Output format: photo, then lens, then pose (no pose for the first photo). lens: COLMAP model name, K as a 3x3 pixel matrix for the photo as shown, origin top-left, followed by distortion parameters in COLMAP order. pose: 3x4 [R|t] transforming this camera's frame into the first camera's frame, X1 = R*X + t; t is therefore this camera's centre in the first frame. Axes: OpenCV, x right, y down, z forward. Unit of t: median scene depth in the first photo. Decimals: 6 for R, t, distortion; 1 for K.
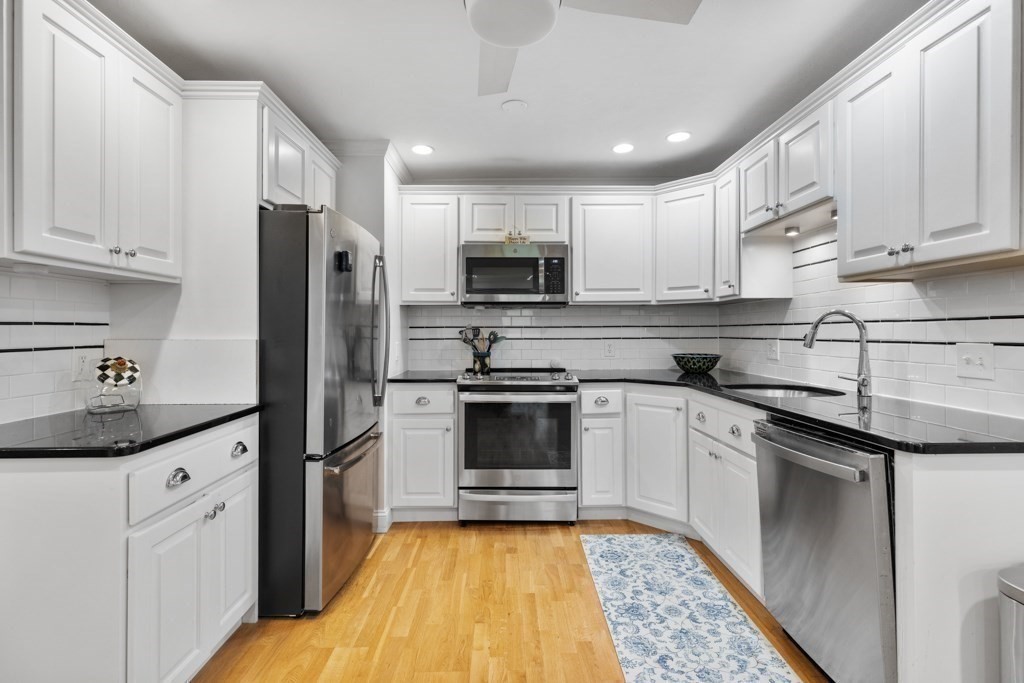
lens RADIAL K [[459.4, 0, 508.0], [0, 459.4, 334.3], [0, 0, 1]] dist [0.003289, -0.000489]
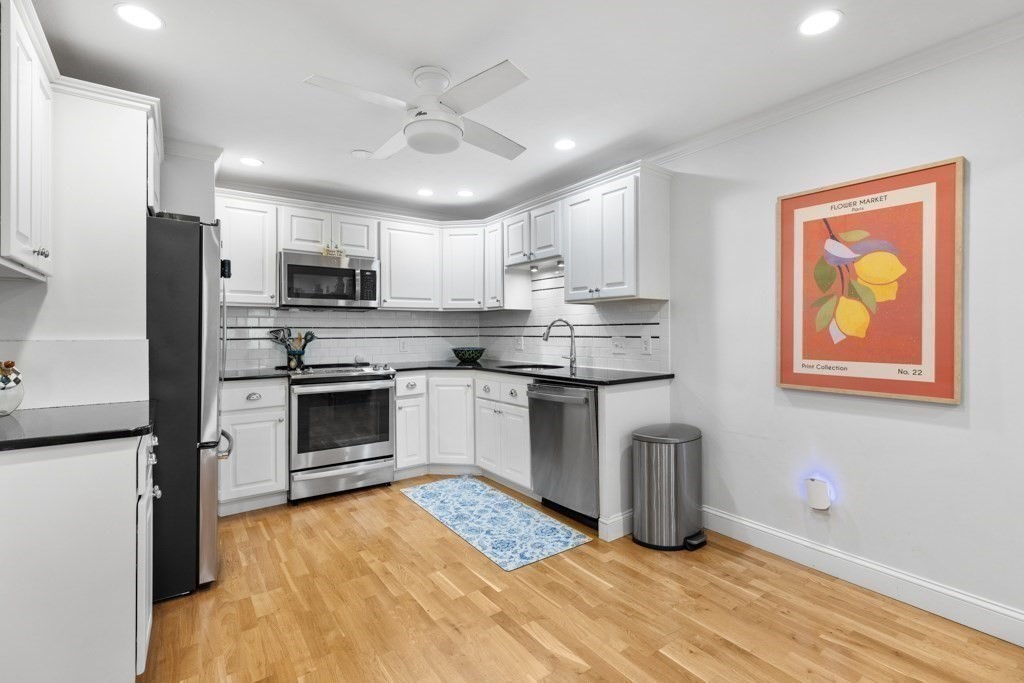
lens RADIAL K [[459.4, 0, 514.3], [0, 459.4, 336.5], [0, 0, 1]] dist [0.003289, -0.000489]
pose [[0.816537, -0.007831, 0.577240, -0.364133], [0.005607, 0.999968, 0.005635, 0.002843], [-0.577266, -0.001365, 0.816555, -0.267245]]
